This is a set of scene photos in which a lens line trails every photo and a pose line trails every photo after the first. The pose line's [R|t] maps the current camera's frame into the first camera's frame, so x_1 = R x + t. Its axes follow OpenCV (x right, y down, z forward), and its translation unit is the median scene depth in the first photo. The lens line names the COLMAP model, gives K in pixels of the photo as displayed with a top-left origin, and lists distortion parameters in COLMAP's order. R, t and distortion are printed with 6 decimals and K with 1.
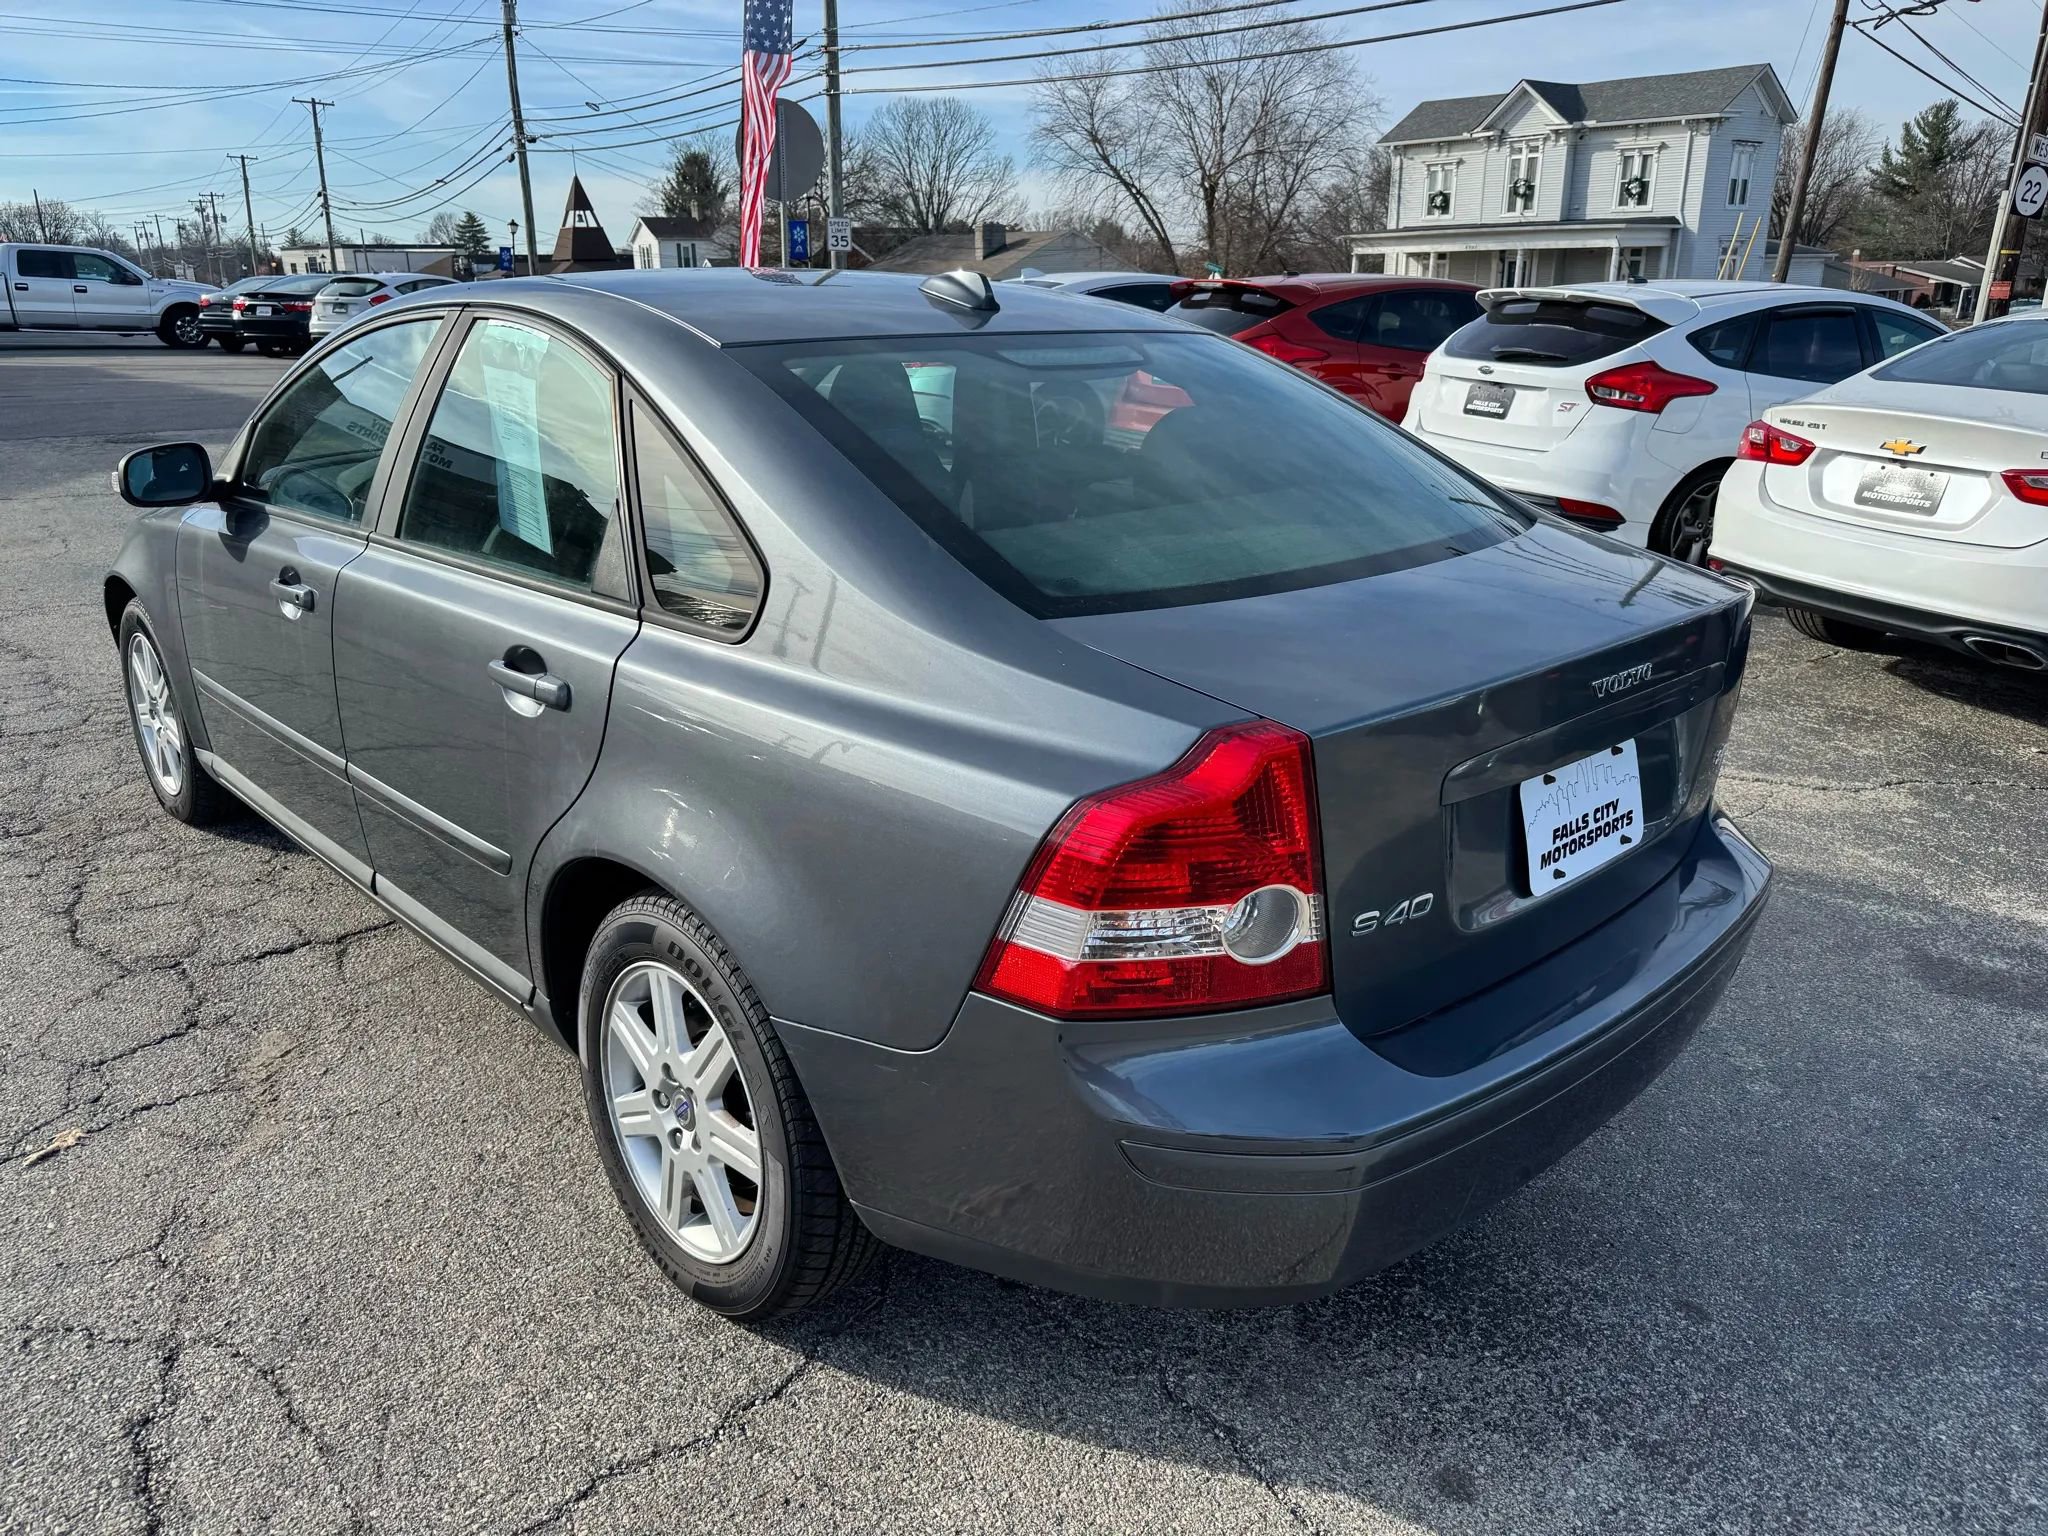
lens RADIAL K [[1462.1, 0, 1016.5], [0, 1462.1, 767.5], [0, 0, 1]] dist [0.003643, -0.010272]
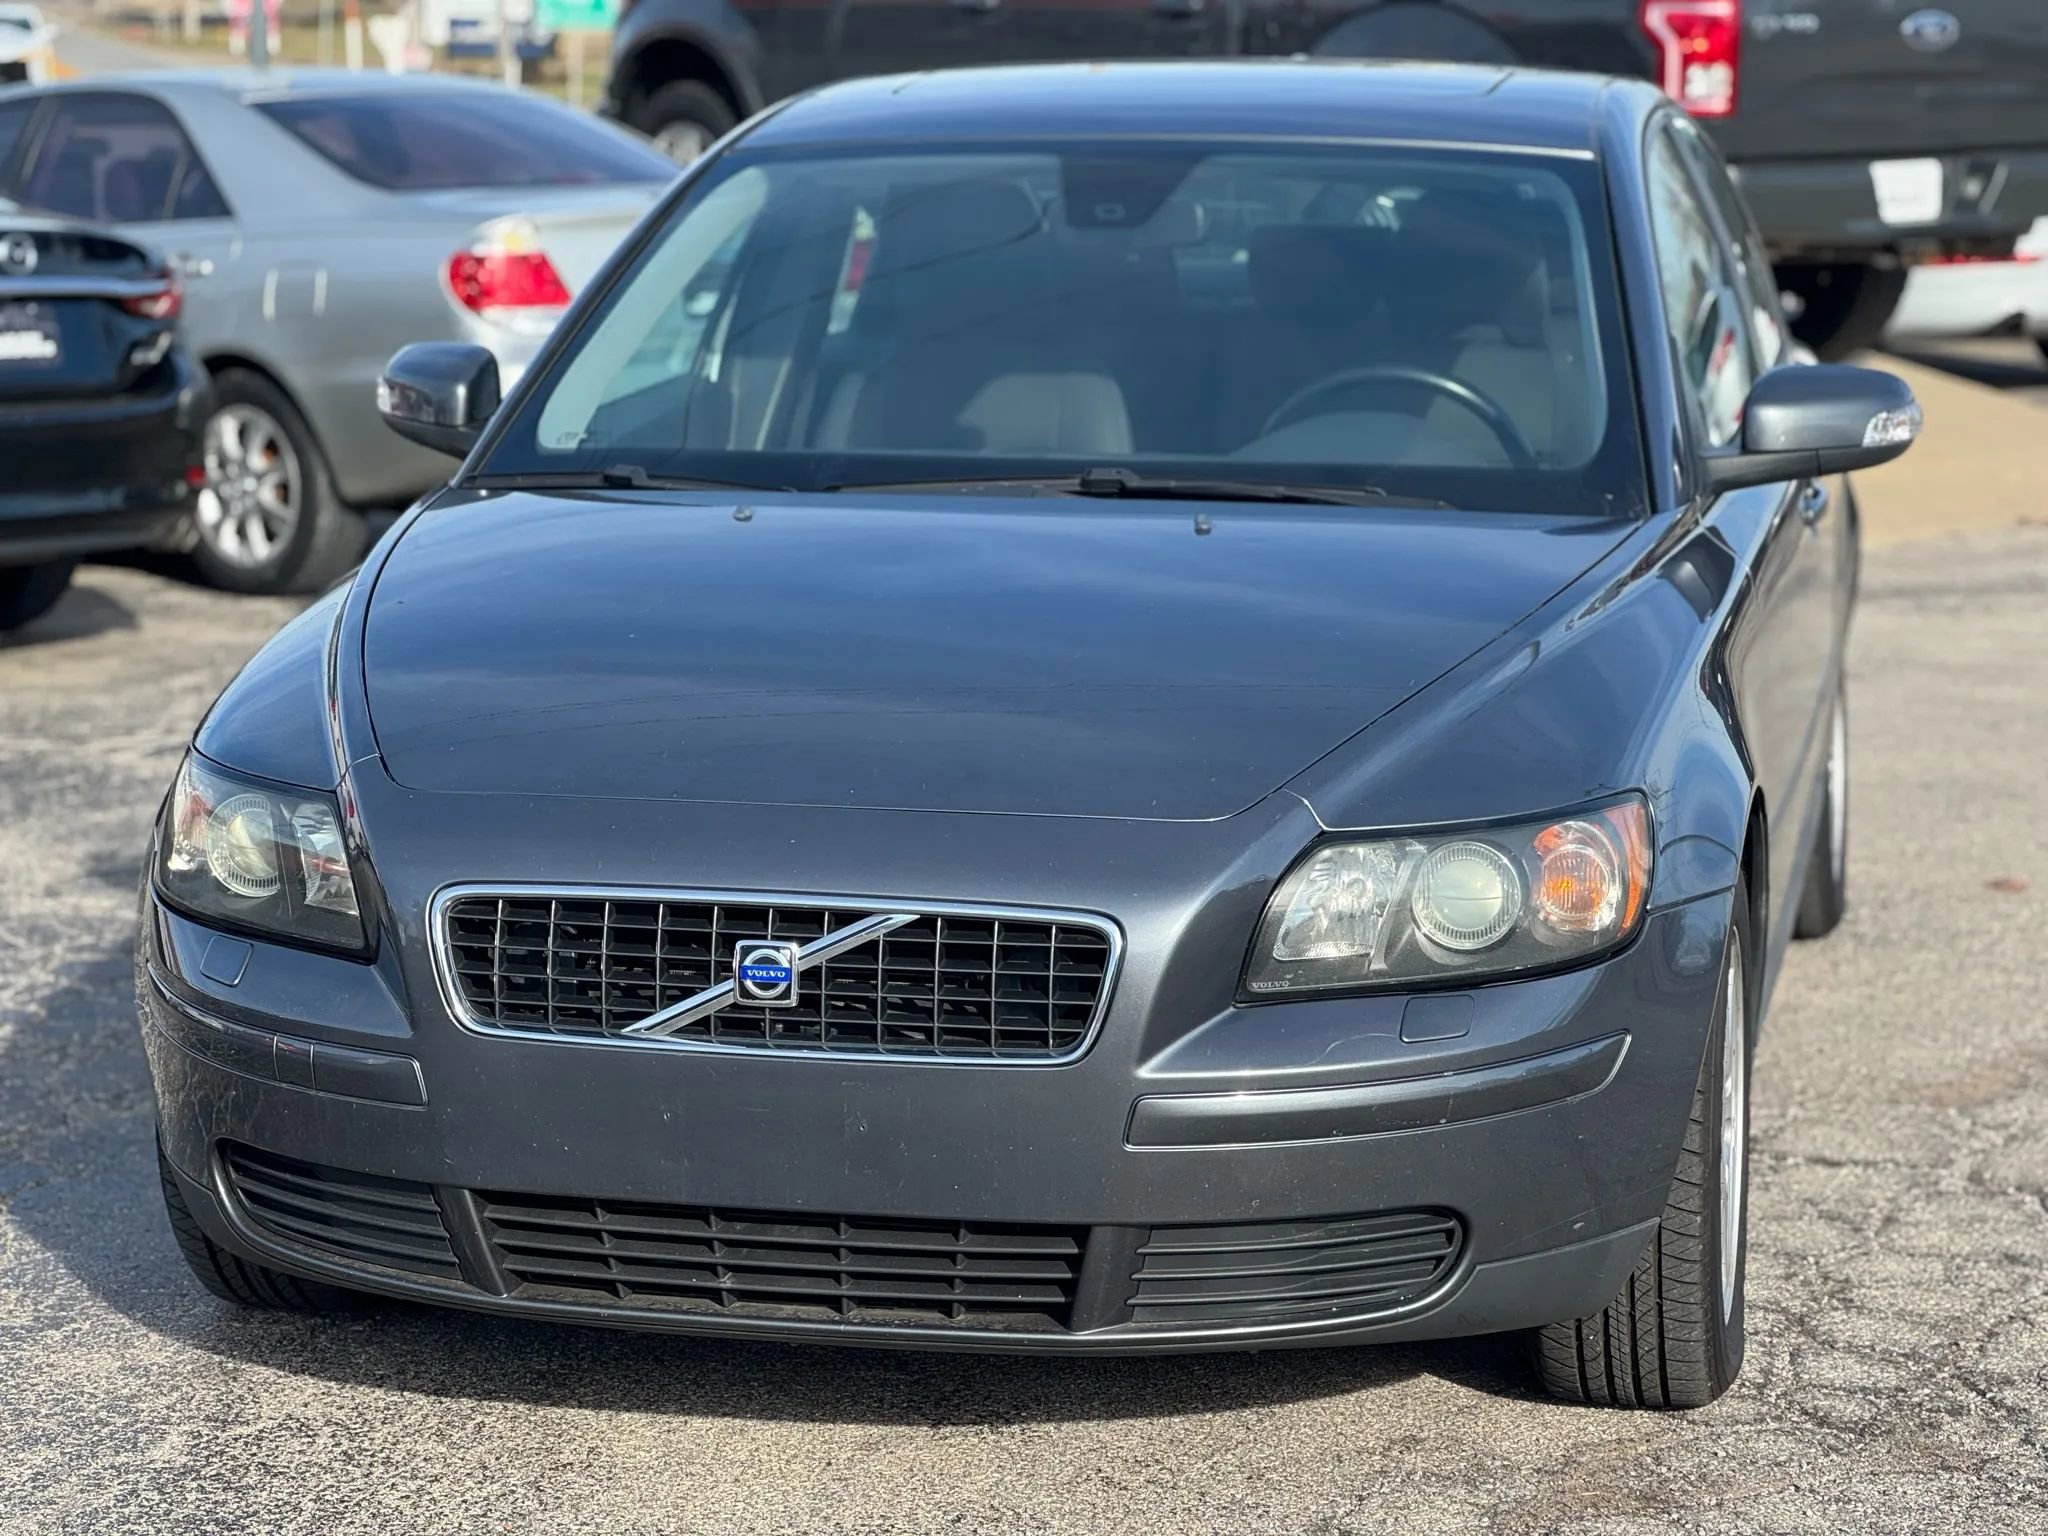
lens RADIAL K [[4544.9, 0, 1024.0], [0, 4544.9, 768.0], [0, 0, 1]] dist [0.156659, 0.381858]
pose [[-0.561286, -0.144248, 0.814954, -0.114008], [0.255373, 0.906459, 0.336329, -0.045930], [-0.787237, 0.396895, -0.471946, 0.129868]]
